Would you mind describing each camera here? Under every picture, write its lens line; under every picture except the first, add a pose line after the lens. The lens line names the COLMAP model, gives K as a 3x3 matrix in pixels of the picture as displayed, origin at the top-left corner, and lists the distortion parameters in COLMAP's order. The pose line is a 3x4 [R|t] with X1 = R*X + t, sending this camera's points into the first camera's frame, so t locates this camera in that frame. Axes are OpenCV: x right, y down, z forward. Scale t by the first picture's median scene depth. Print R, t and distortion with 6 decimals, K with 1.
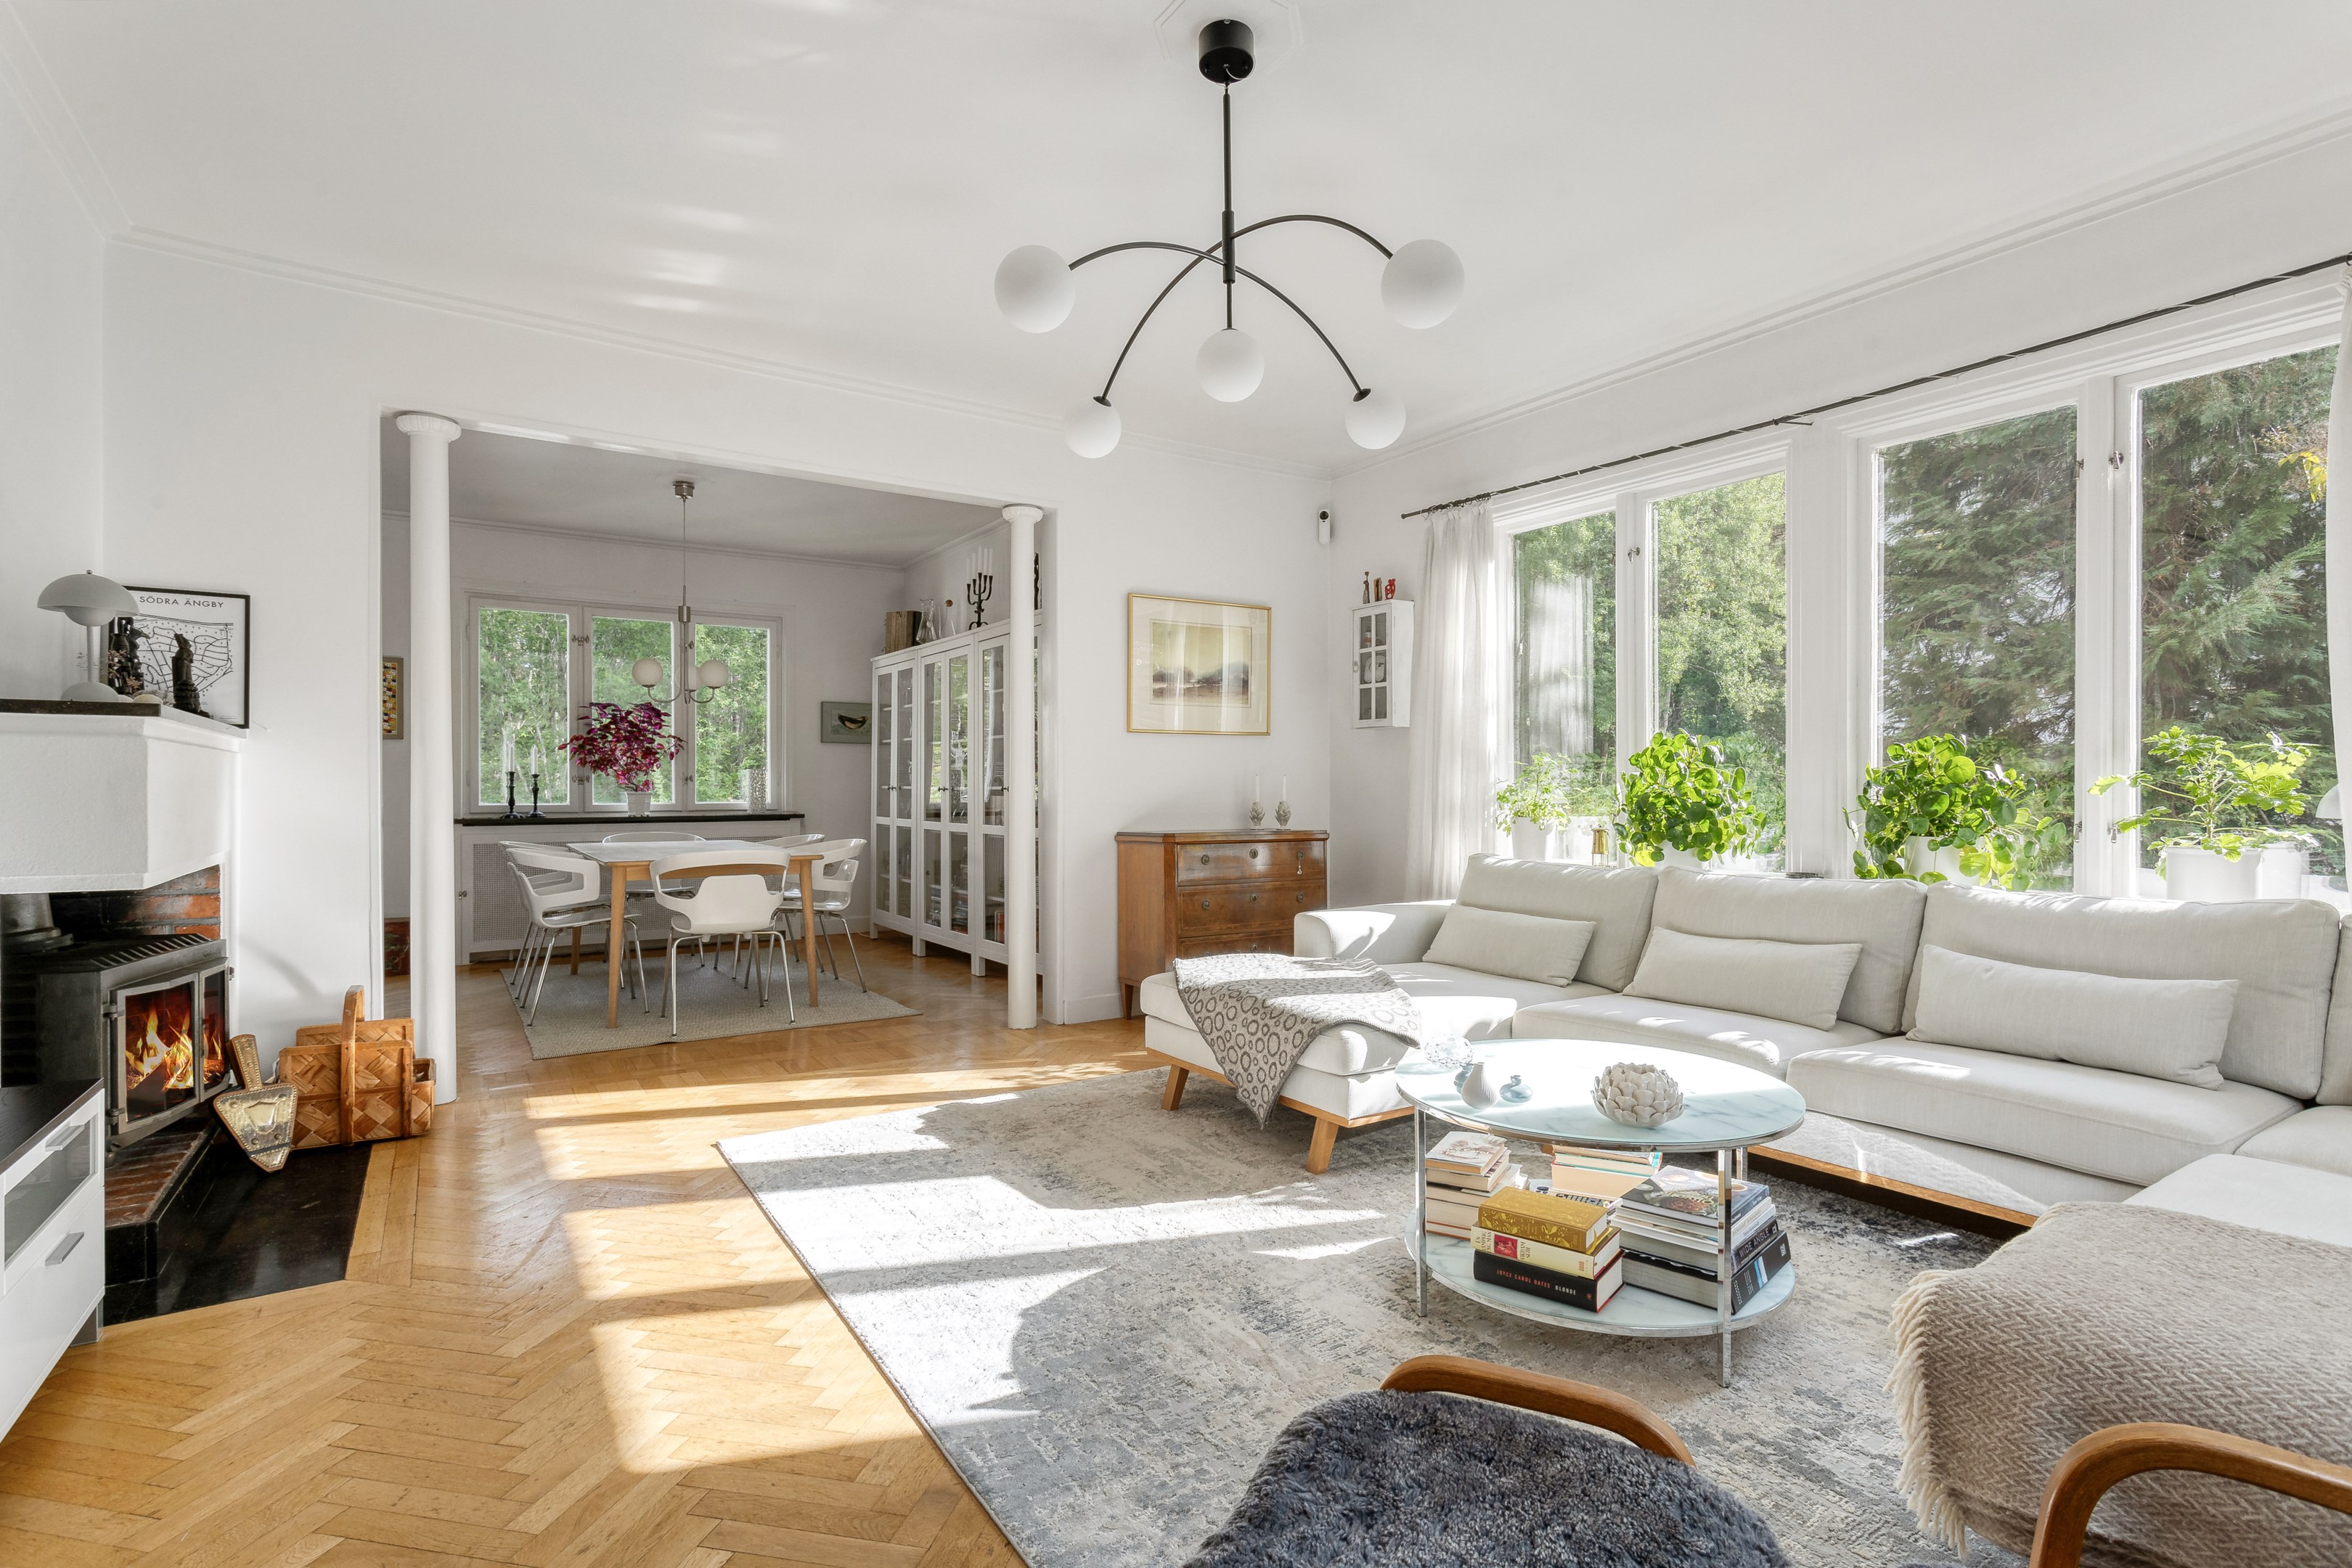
lens RADIAL K [[1125.7, 0, 1188.1], [0, 1125.7, 793.2], [0, 0, 1]] dist [-0.001178, 0.000107]
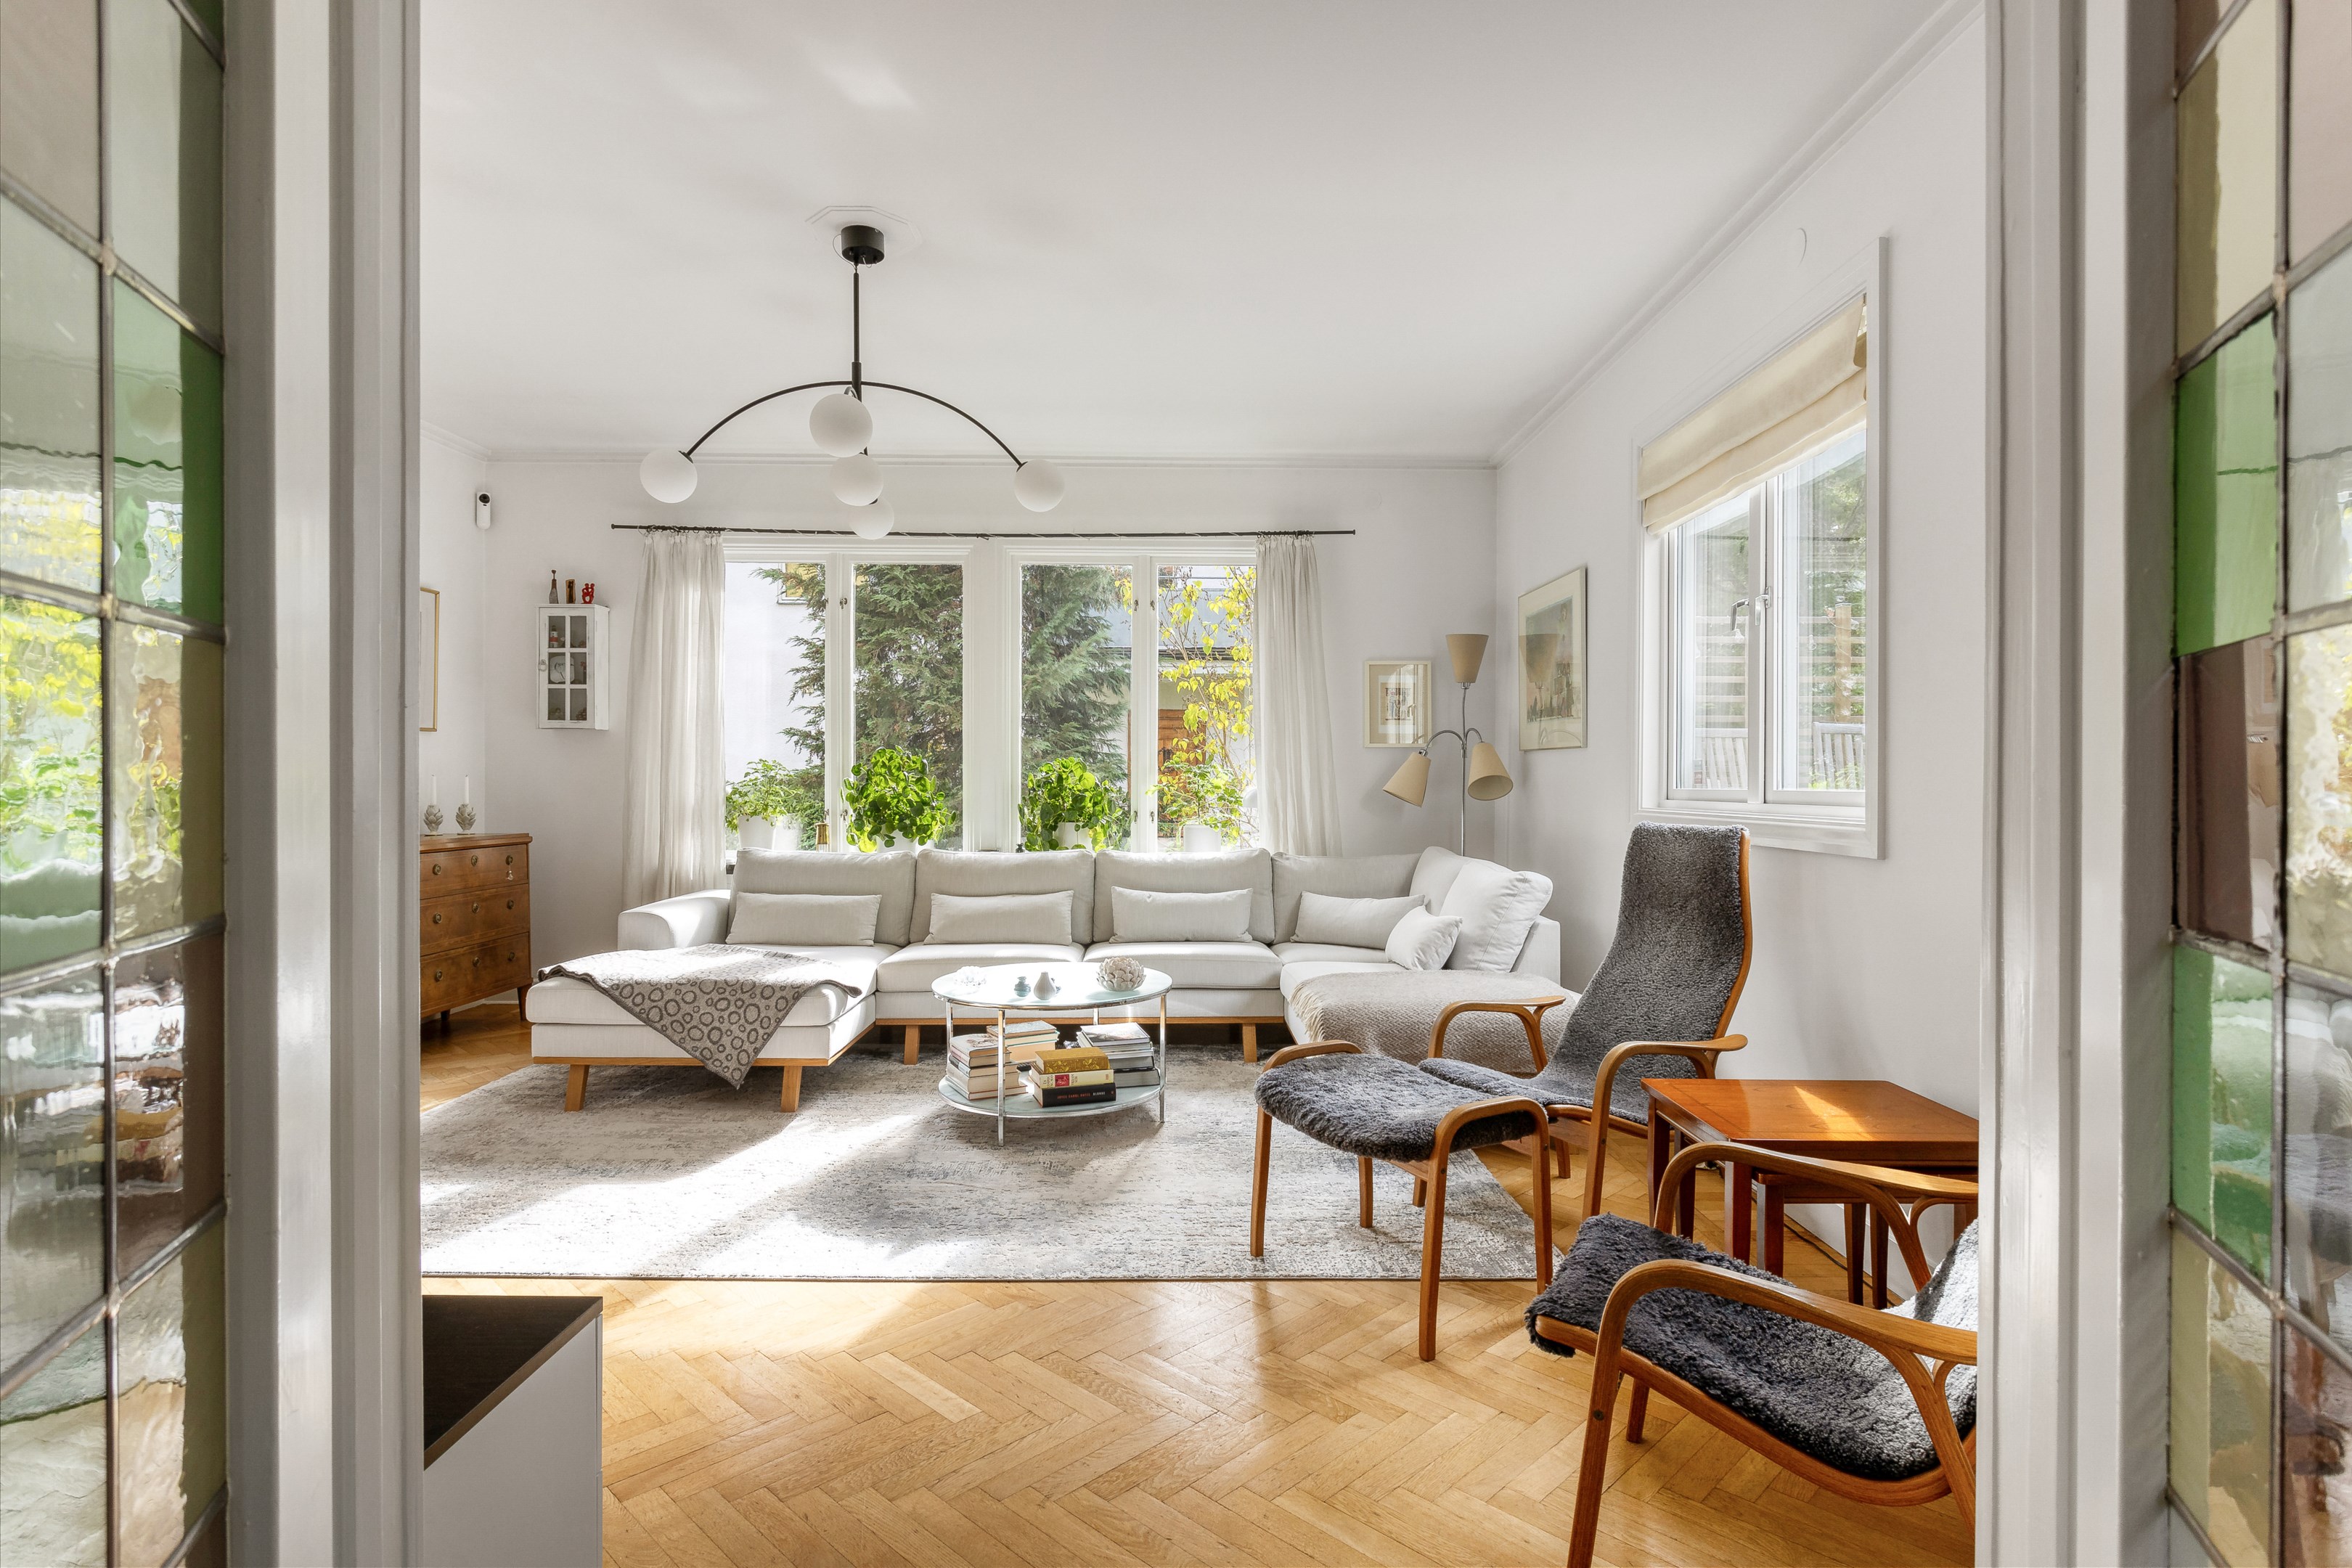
lens RADIAL K [[1179.4, 0, 1186.6], [0, 1179.4, 787.5], [0, 0, 1]] dist [-0.012551, 0.000120]
pose [[0.547437, -0.003807, 0.836838, -0.518203], [-0.002372, 0.999979, 0.006101, -0.017360], [-0.836843, -0.005325, 0.547416, -0.043987]]
